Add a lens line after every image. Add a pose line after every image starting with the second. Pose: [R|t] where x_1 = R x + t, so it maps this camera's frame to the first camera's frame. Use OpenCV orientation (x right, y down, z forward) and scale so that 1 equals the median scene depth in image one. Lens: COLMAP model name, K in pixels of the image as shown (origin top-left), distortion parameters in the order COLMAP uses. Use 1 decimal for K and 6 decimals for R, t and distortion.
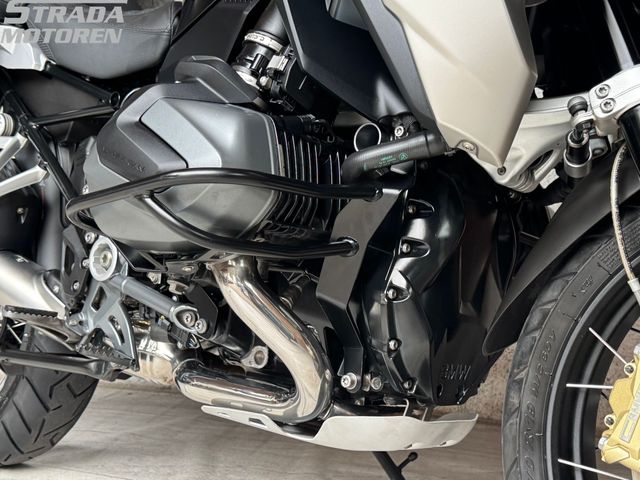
lens RADIAL K [[863.6, 0, 320.0], [0, 863.6, 240.0], [0, 0, 1]] dist [0.148928, -0.004957]
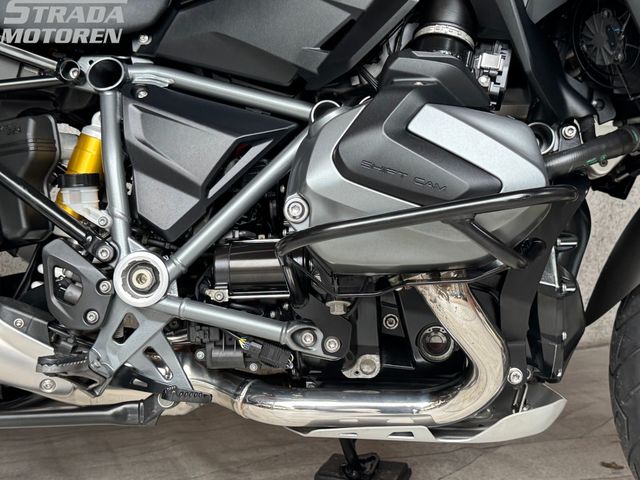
lens RADIAL K [[860.4, 0, 336.7], [0, 860.4, 240.3], [0, 0, 1]] dist [0.150595, -0.363349]
pose [[0.819211, -0.096832, 0.565259, -0.716522], [0.053361, 0.994237, 0.092984, -0.104009], [-0.571005, -0.046011, 0.819656, 0.305564]]
